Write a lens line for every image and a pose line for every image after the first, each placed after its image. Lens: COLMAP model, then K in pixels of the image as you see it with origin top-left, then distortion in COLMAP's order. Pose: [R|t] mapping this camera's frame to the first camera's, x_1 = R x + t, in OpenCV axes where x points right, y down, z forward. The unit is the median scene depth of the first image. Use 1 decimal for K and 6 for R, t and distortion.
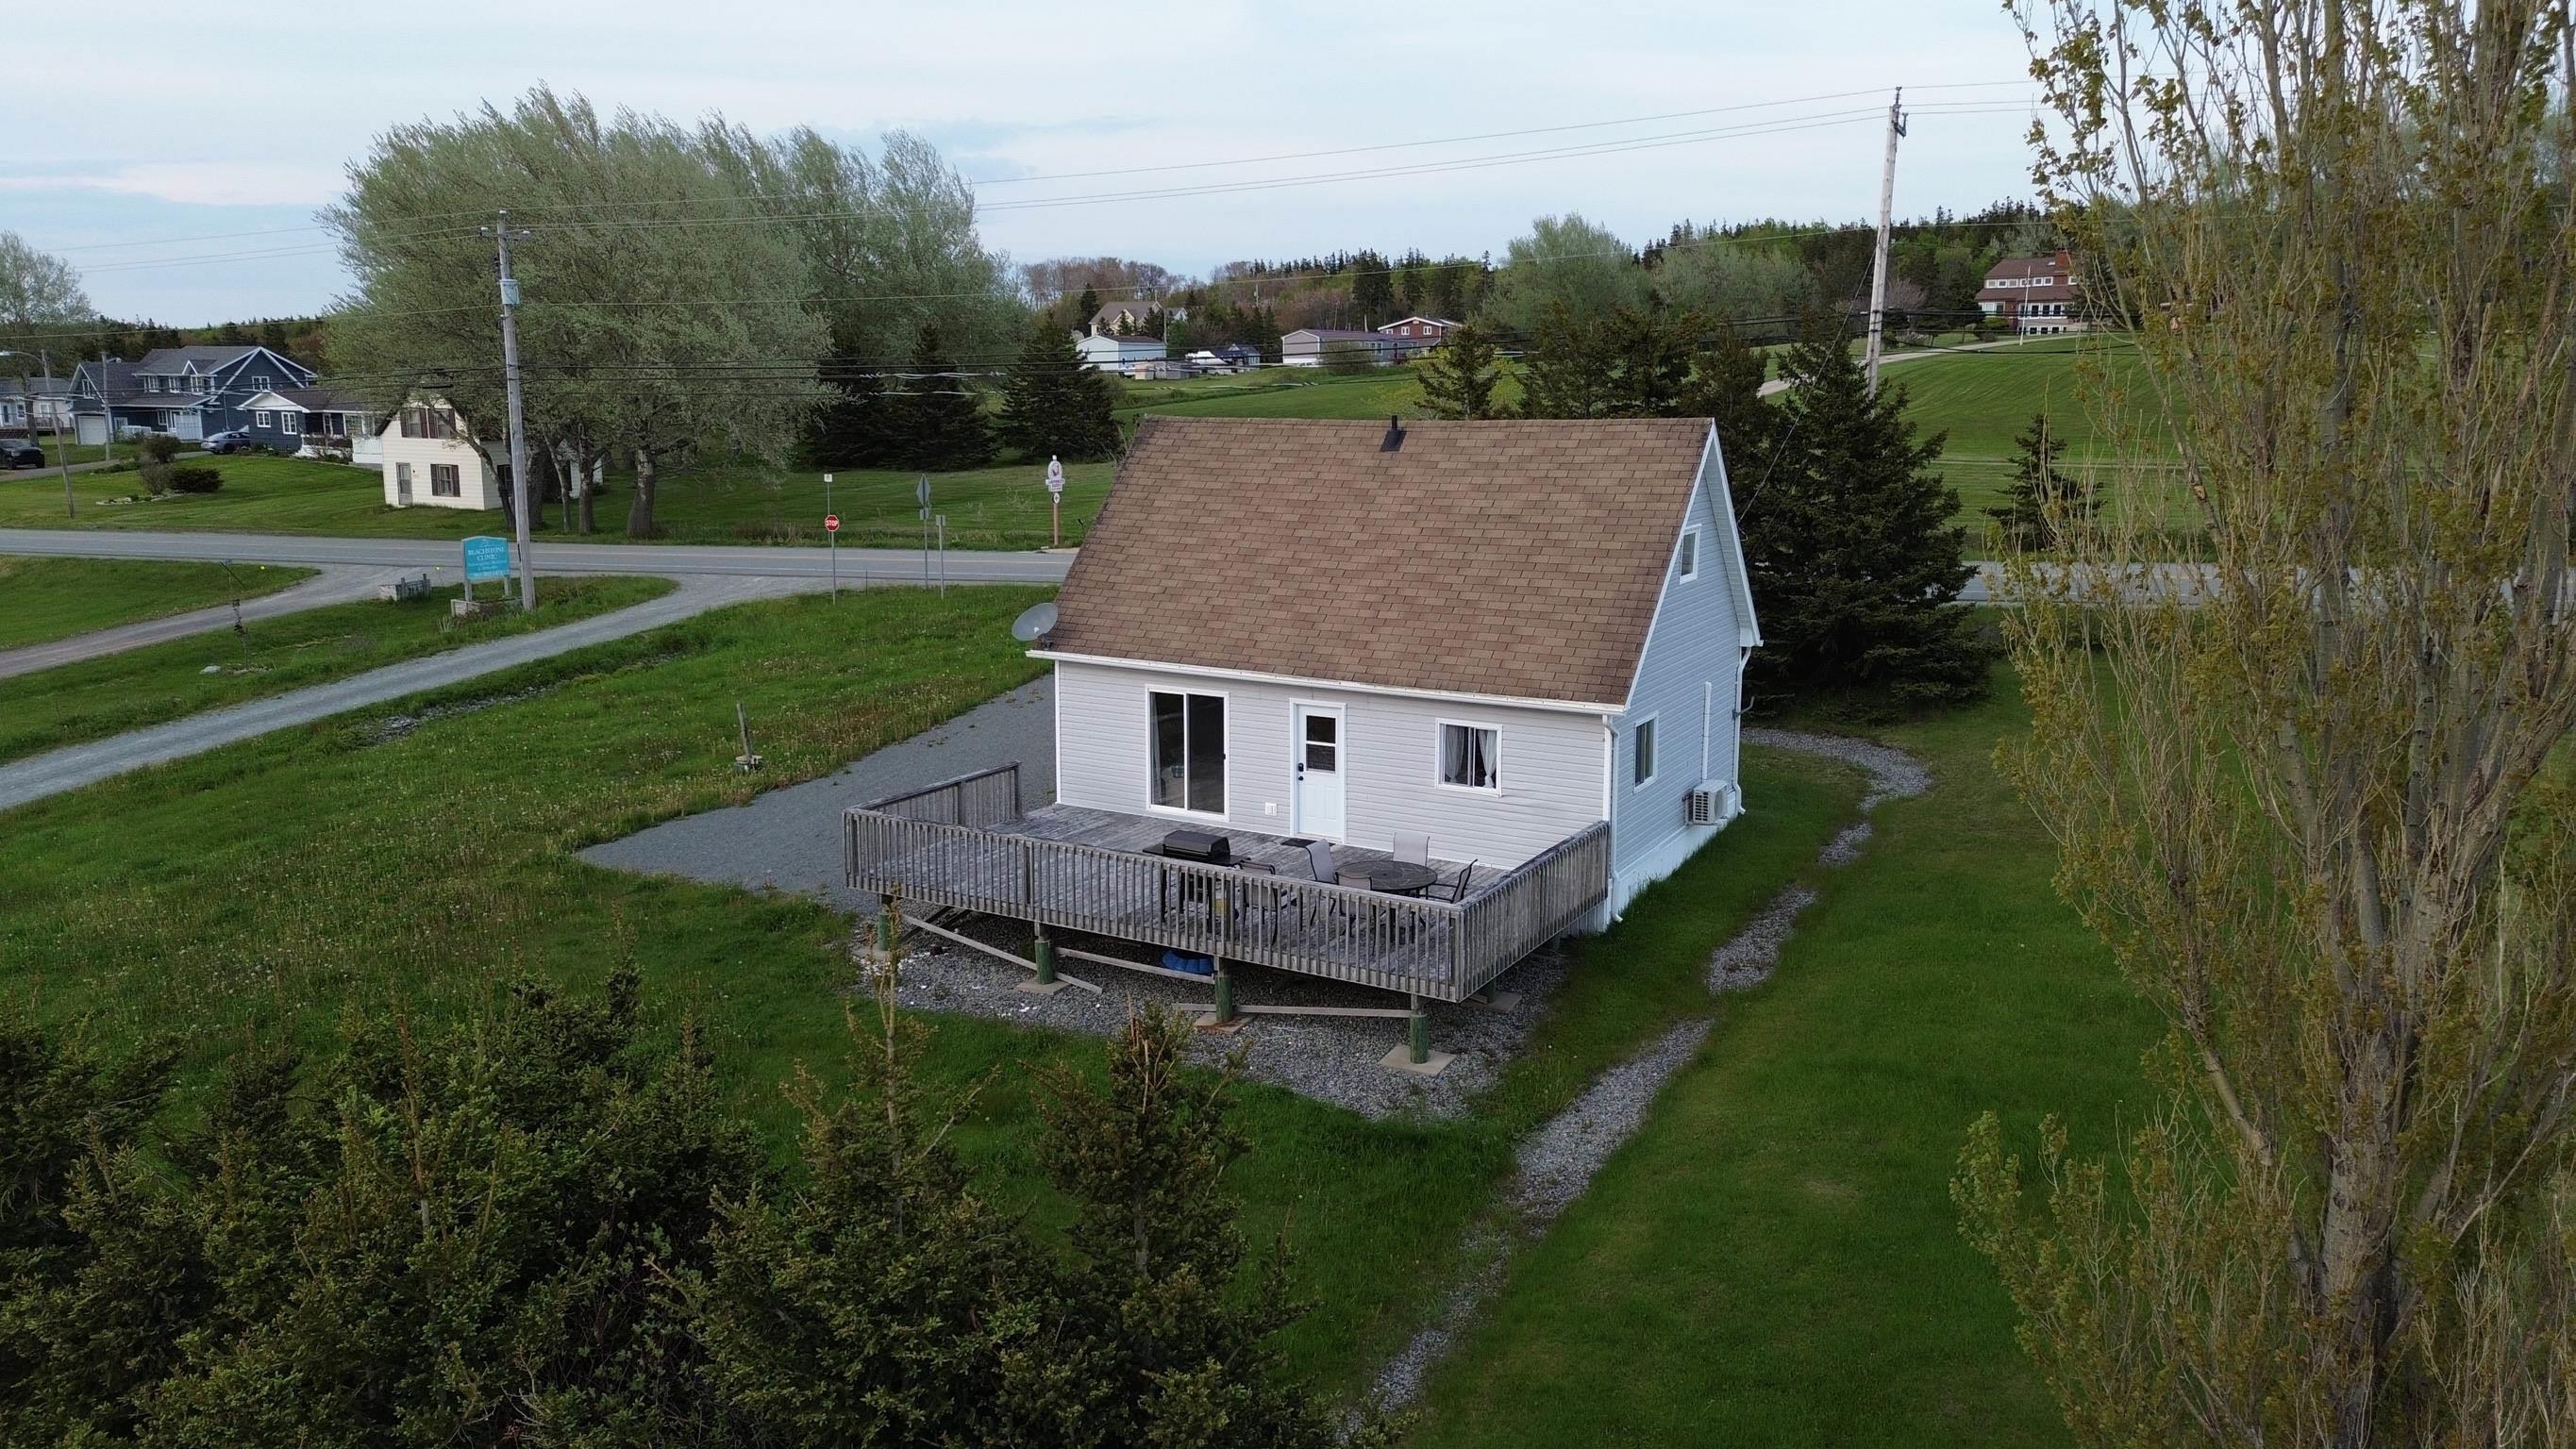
lens RADIAL K [[1804.4, 0, 1281.3], [0, 1804.4, 720.7], [0, 0, 1]] dist [0.117822, -0.171109]
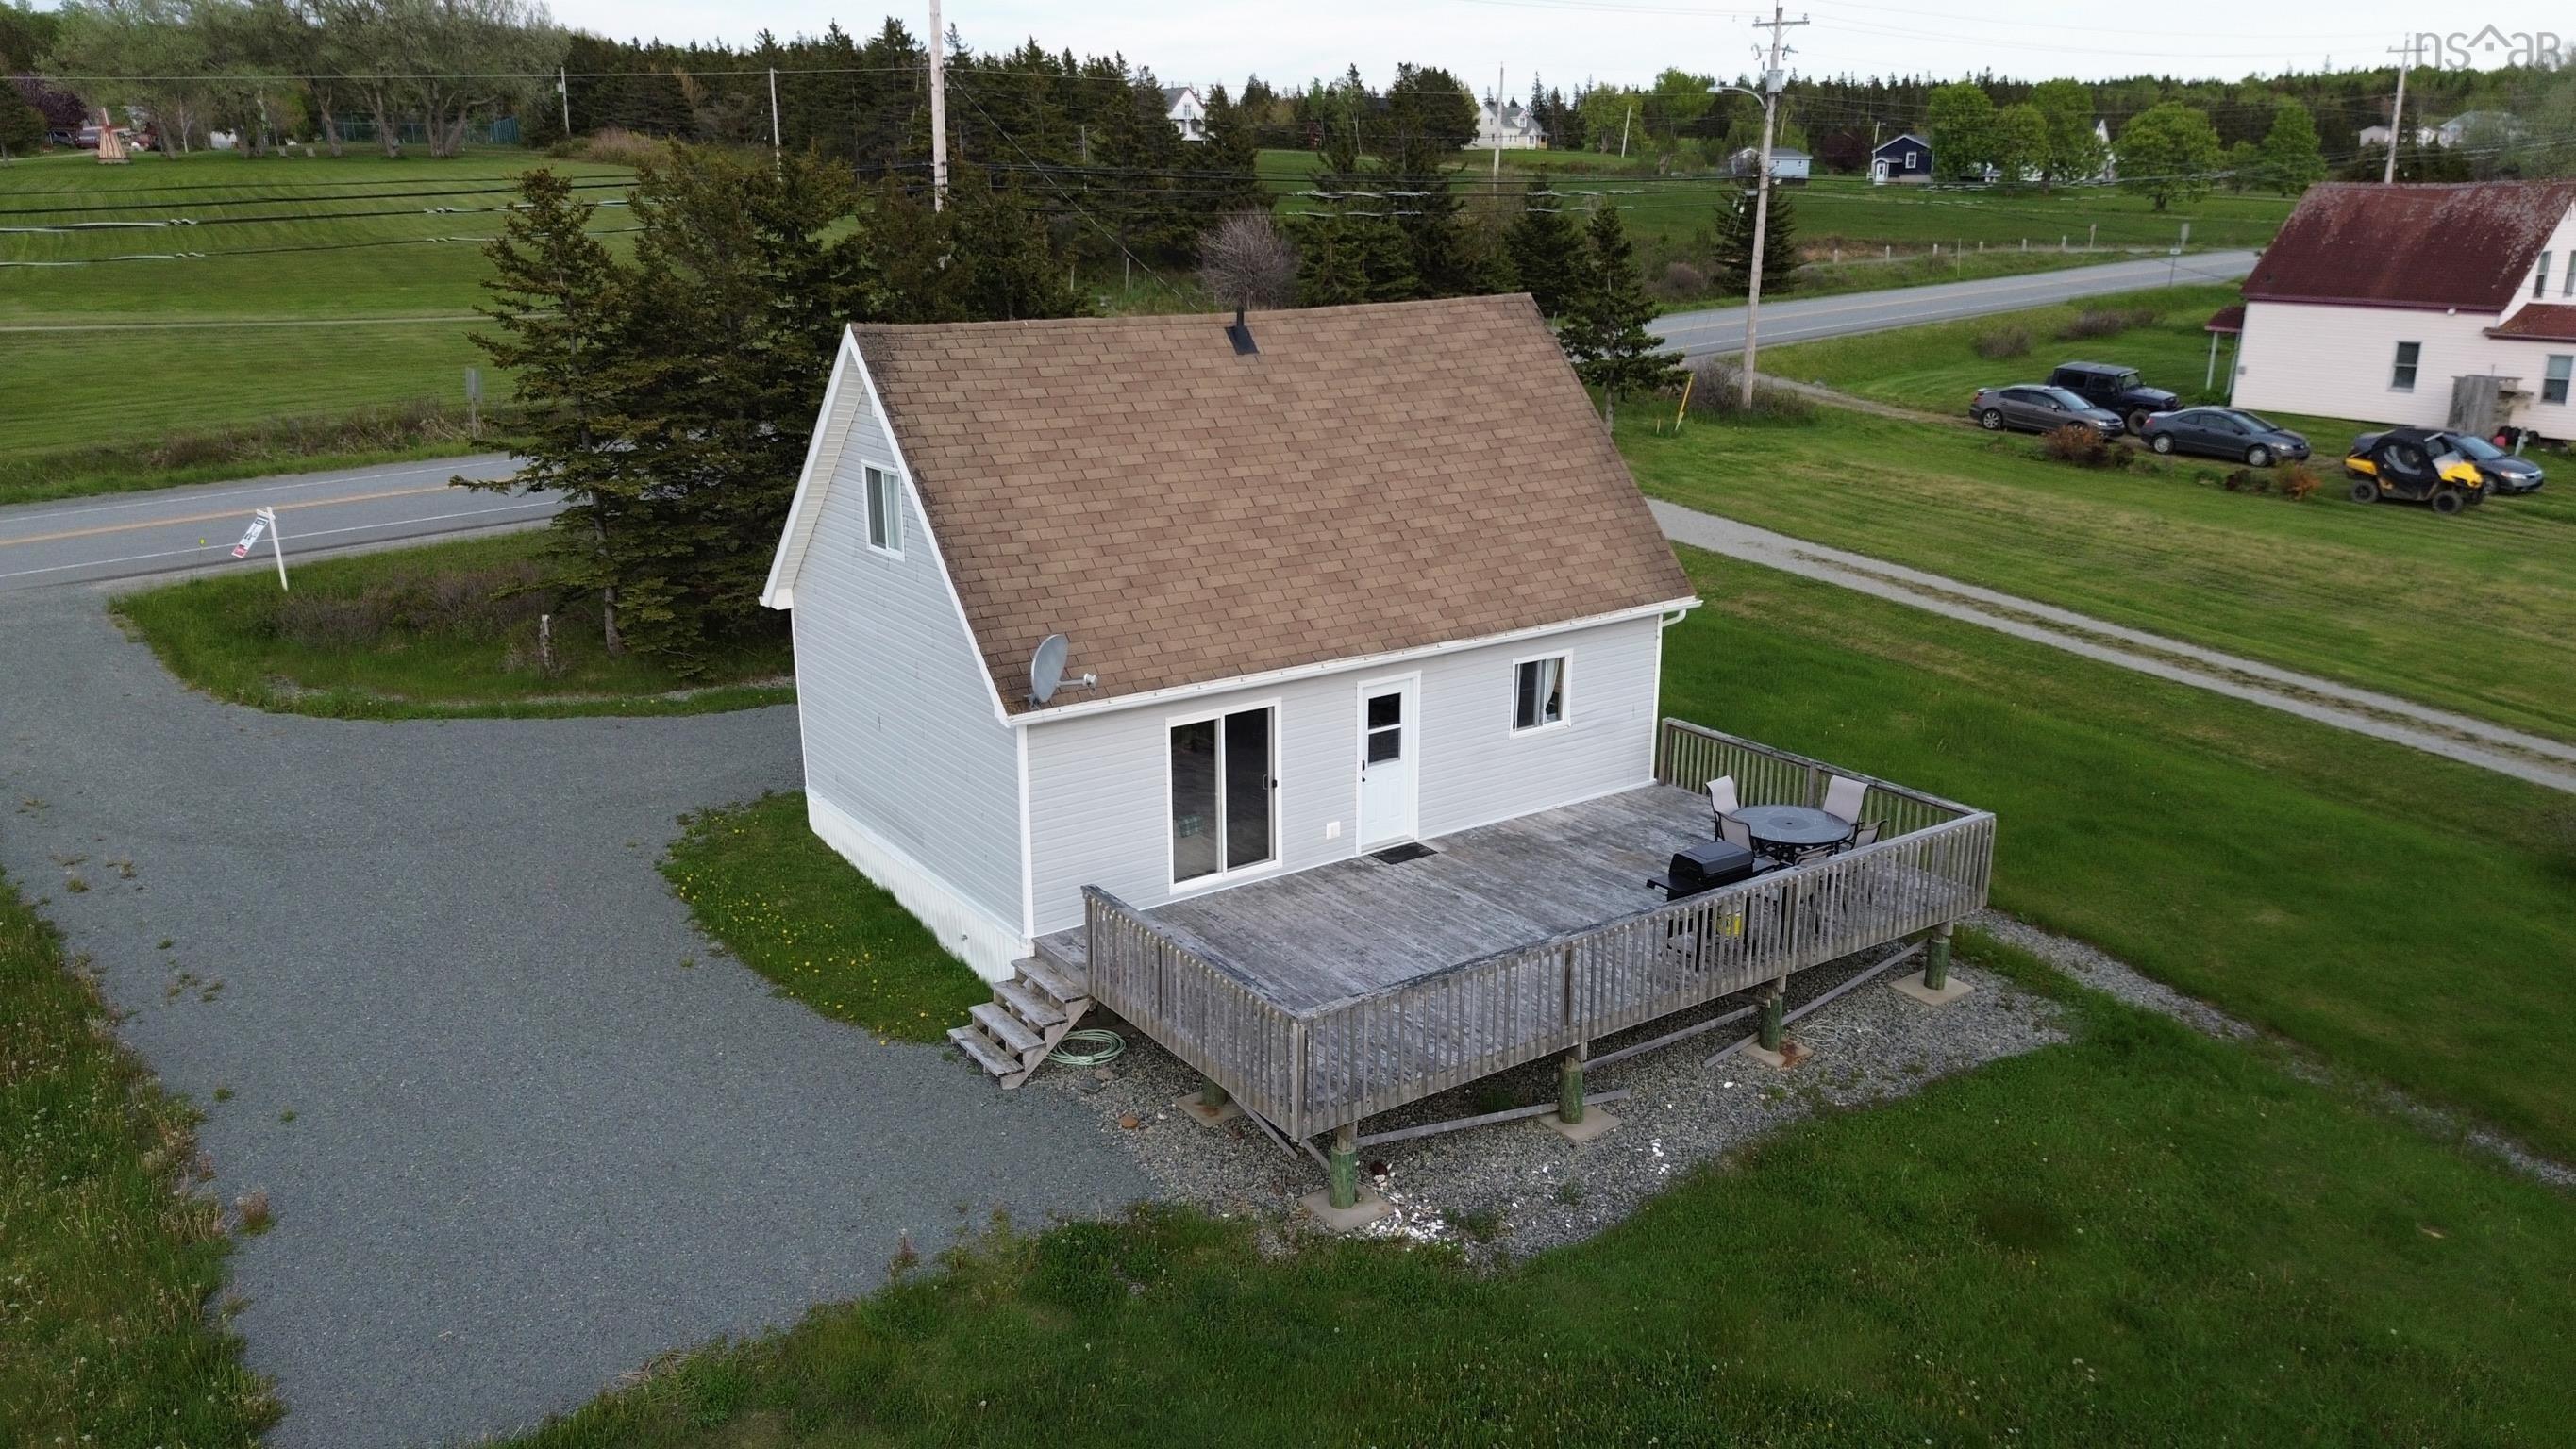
lens RADIAL K [[1809.7, 0, 1283.3], [0, 1809.7, 719.4], [0, 0, 1]] dist [0.080852, -0.085450]
pose [[0.426823, -0.250483, 0.868953, -0.689459], [0.173550, 0.965703, 0.193125, -0.153156], [-0.887526, 0.068377, 0.455656, 0.675854]]
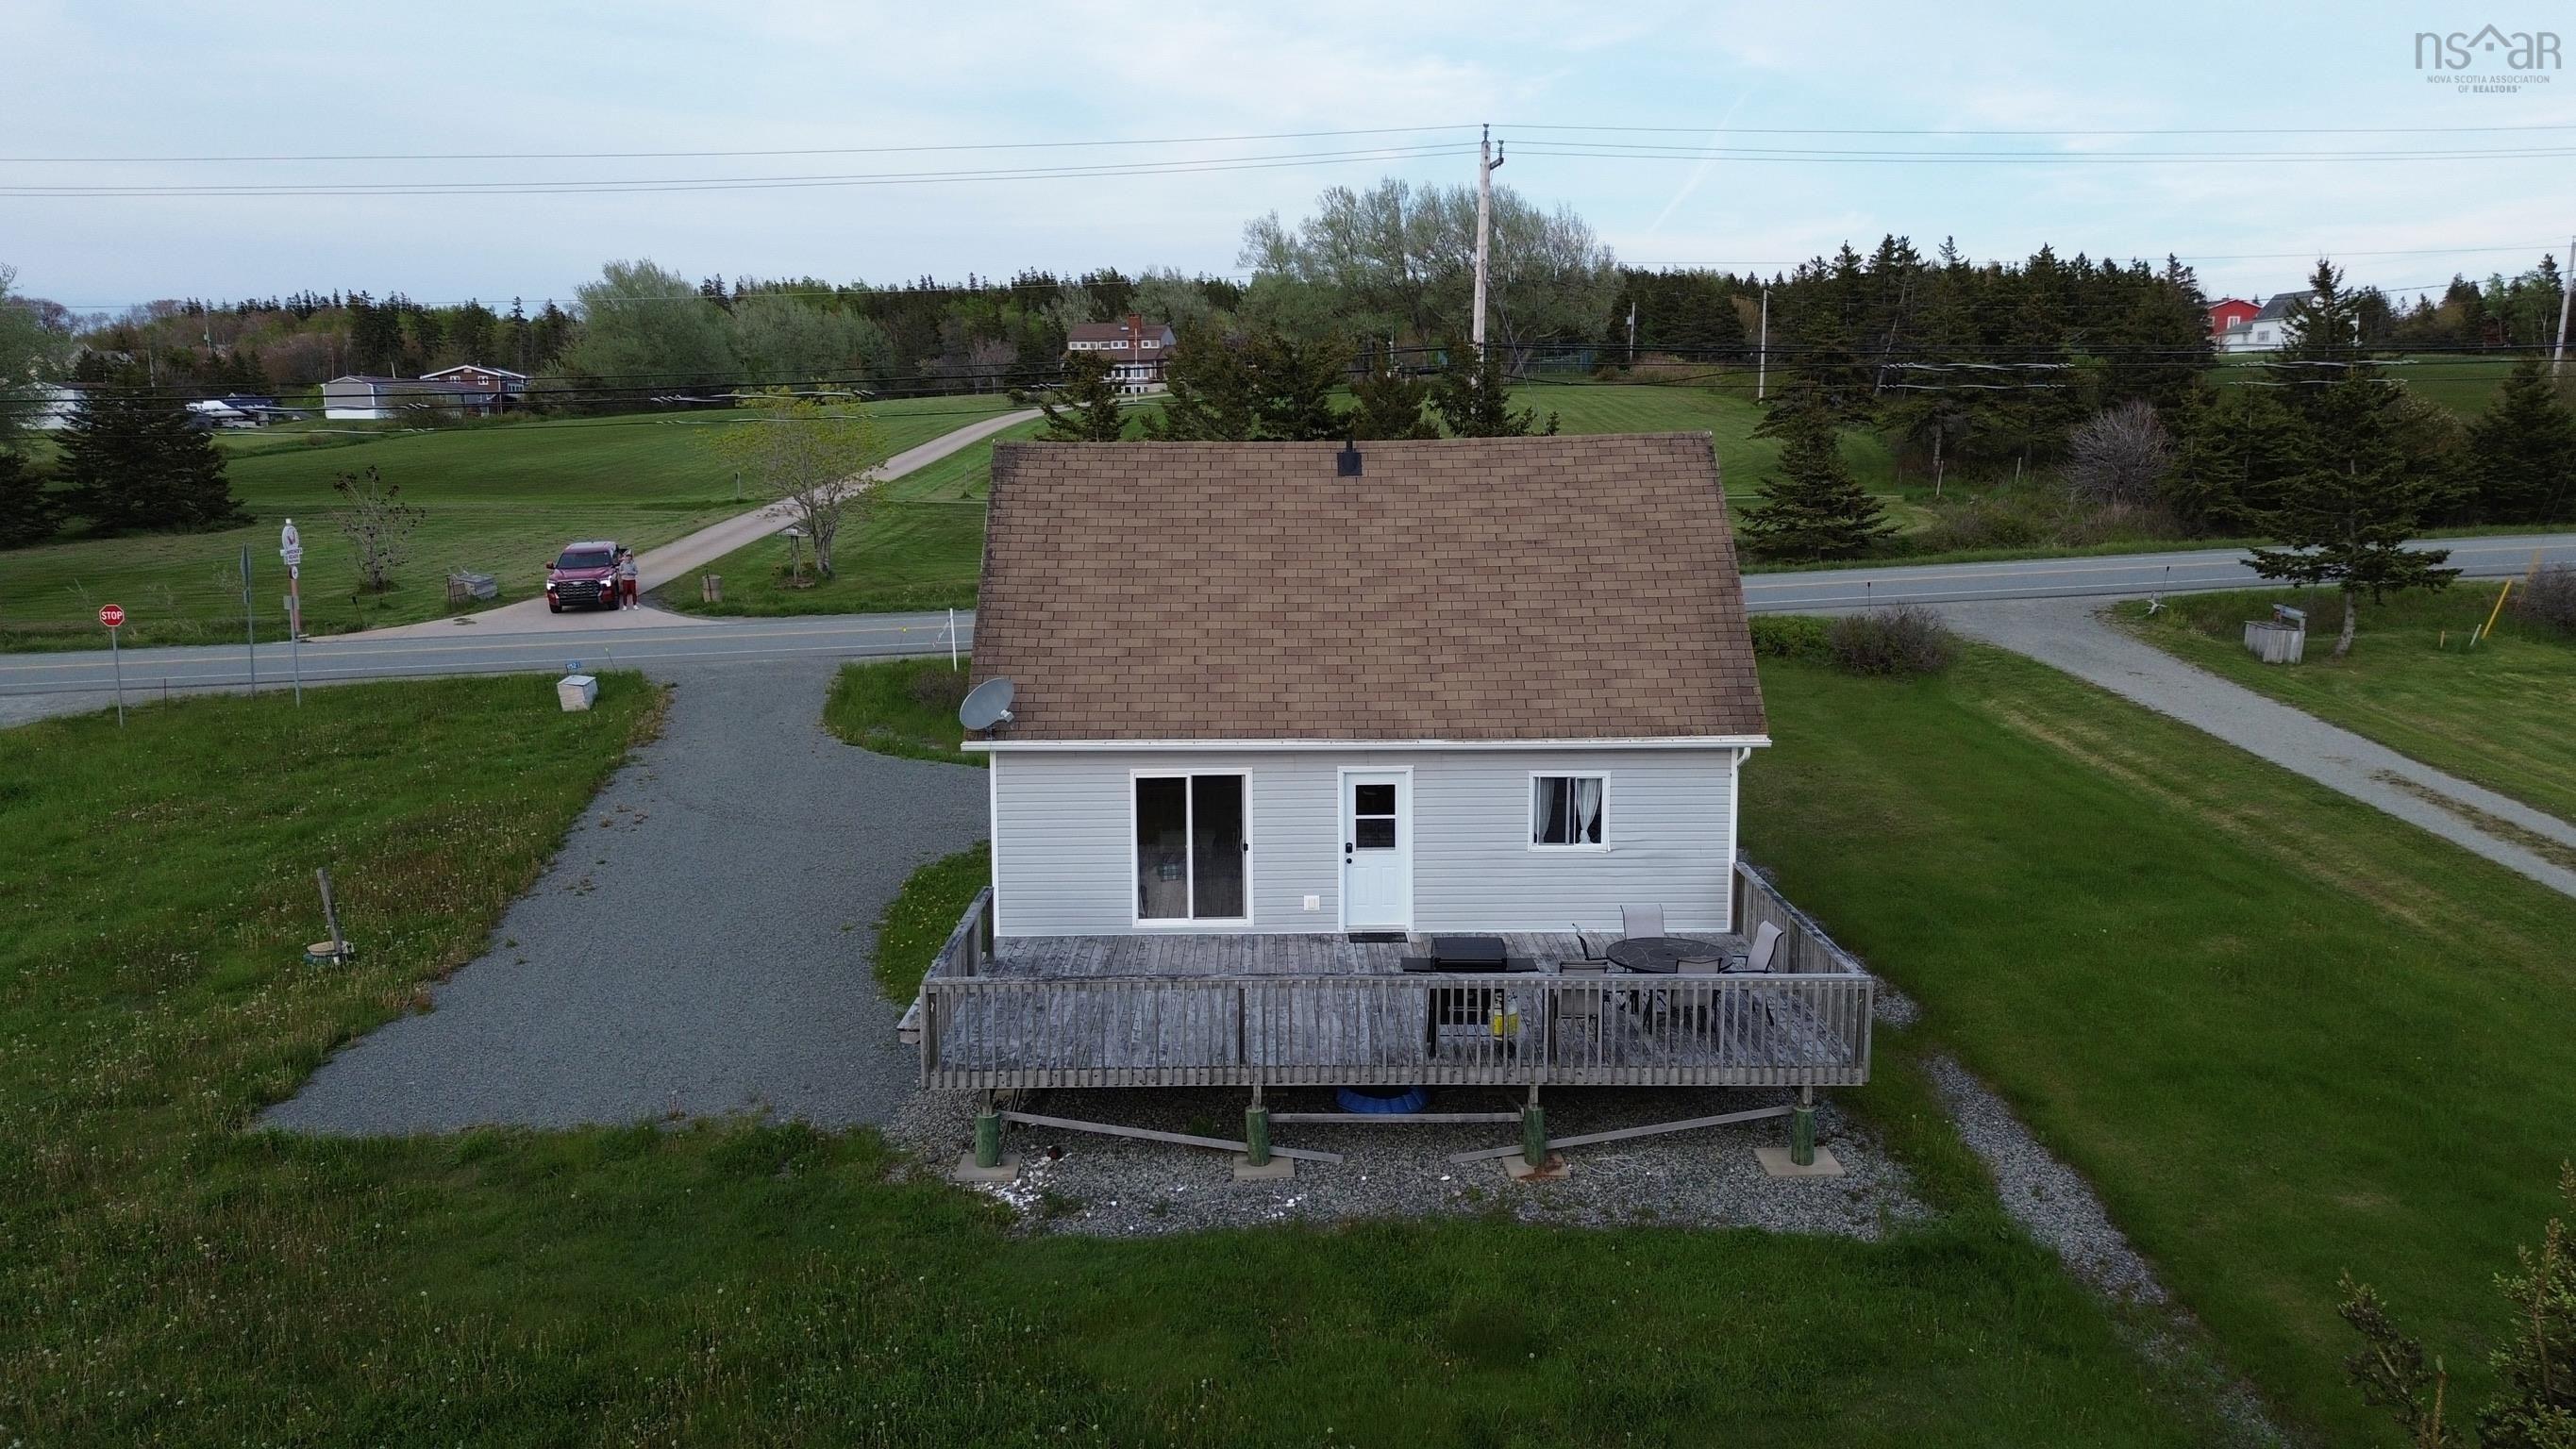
lens RADIAL K [[1816.0, 0, 1280.3], [0, 1816.0, 701.9], [0, 0, 1]] dist [0.081197, -0.098557]
pose [[0.862299, -0.081528, 0.499794, -0.437955], [0.102586, 0.994615, -0.014749, -0.032980], [-0.495900, 0.063990, 0.866019, 0.281196]]
